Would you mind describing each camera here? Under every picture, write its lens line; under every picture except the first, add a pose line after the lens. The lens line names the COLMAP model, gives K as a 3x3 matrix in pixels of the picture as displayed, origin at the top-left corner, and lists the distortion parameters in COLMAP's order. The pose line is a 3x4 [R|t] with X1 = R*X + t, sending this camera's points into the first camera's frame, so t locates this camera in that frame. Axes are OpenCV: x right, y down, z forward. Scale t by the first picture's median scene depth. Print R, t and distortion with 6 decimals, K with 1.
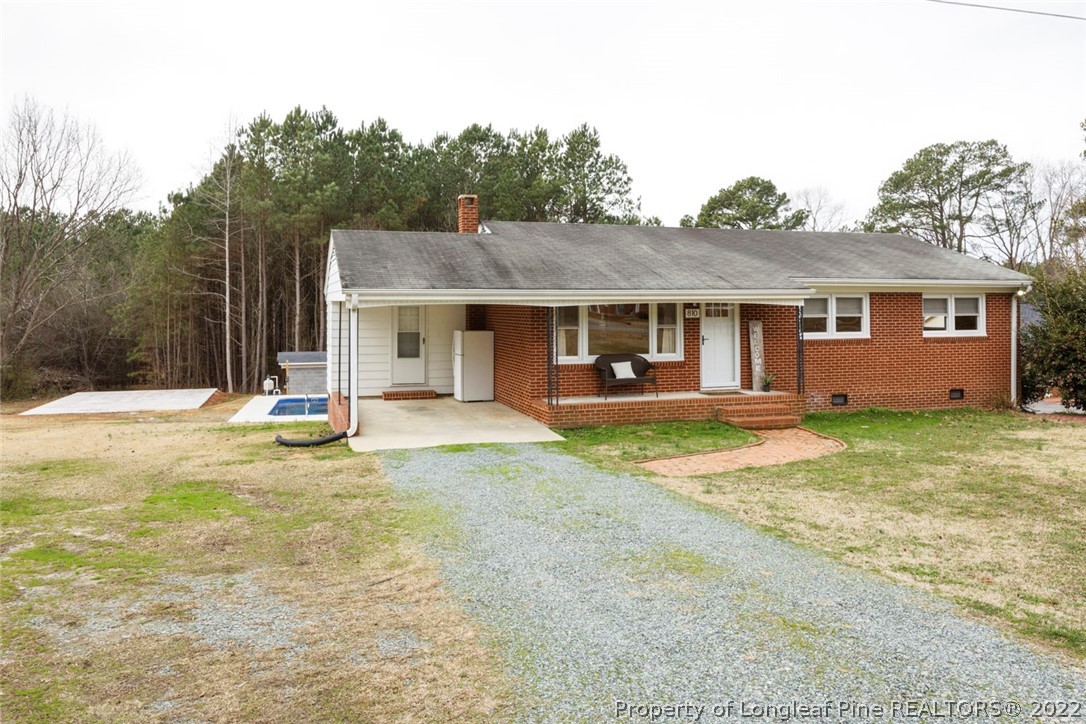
lens RADIAL K [[789.1, 0, 543.0], [0, 789.1, 362.0], [0, 0, 1]] dist [-0.003040, -0.000081]
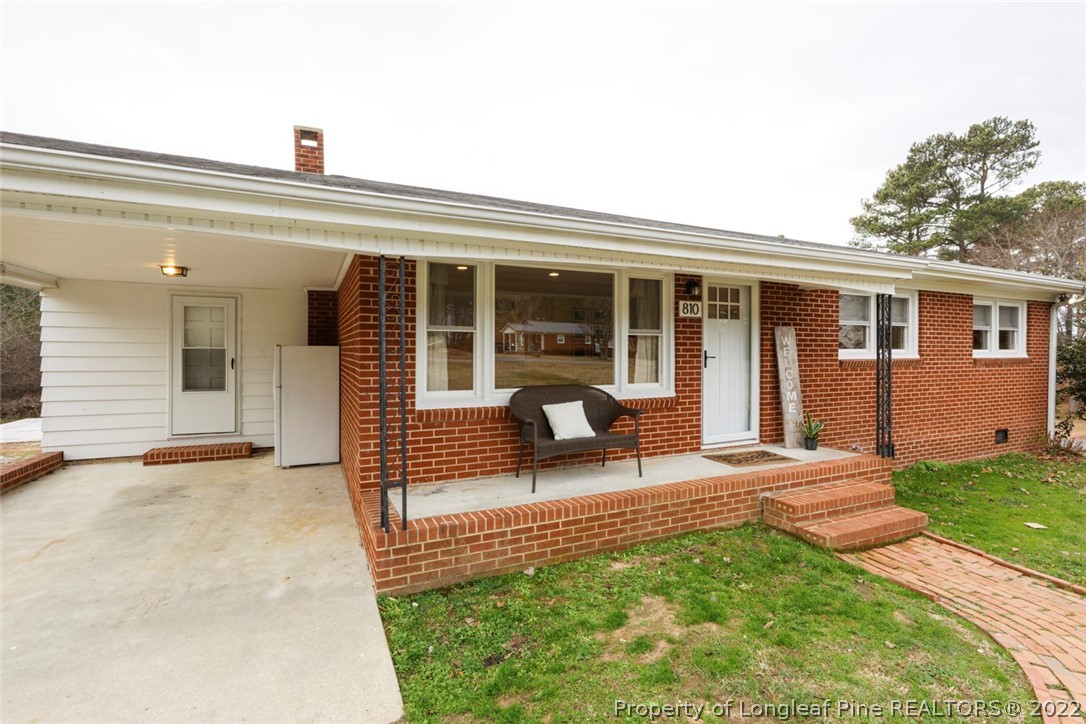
lens RADIAL K [[493.9, 0, 544.1], [0, 493.9, 367.1], [0, 0, 1]] dist [-0.000800, 0.000434]
pose [[0.991537, 0.000202, 0.129823, 0.042771], [0.004366, 0.999381, -0.034898, -0.009654], [-0.129750, 0.035169, 0.990923, 0.622398]]
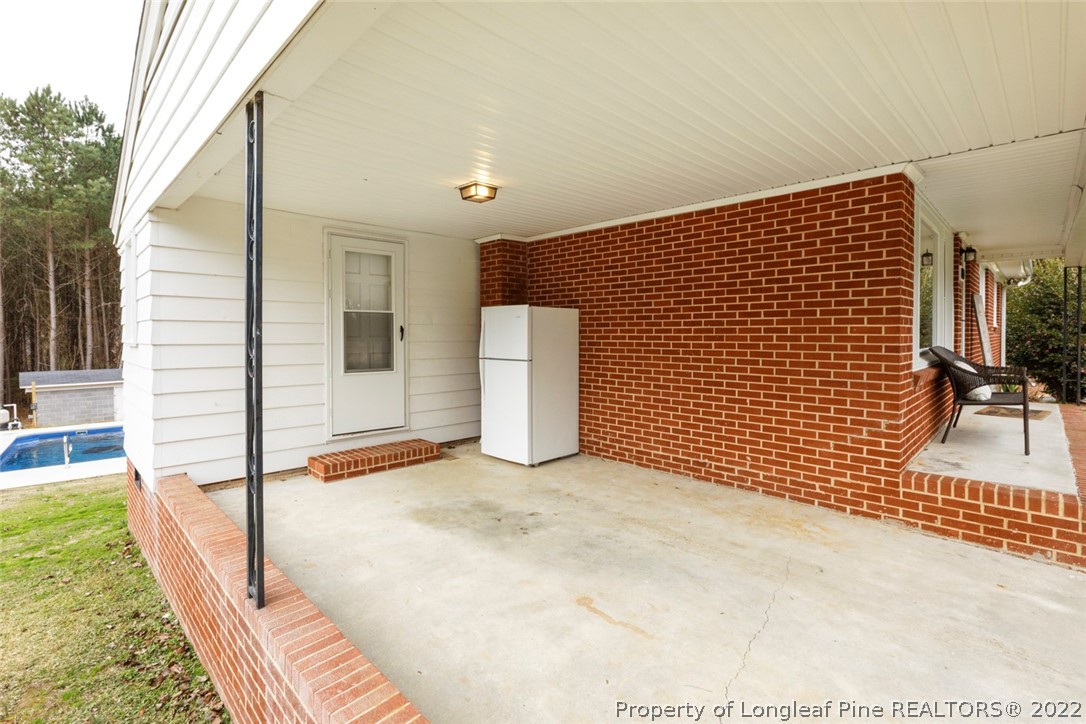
lens RADIAL K [[490.2, 0, 535.7], [0, 490.2, 362.3], [0, 0, 1]] dist [-0.002901, 0.000798]
pose [[0.890973, -0.025280, 0.453351, -0.223581], [0.031755, 0.999473, -0.006676, -0.005848], [-0.452944, 0.020344, 0.891307, 0.760085]]
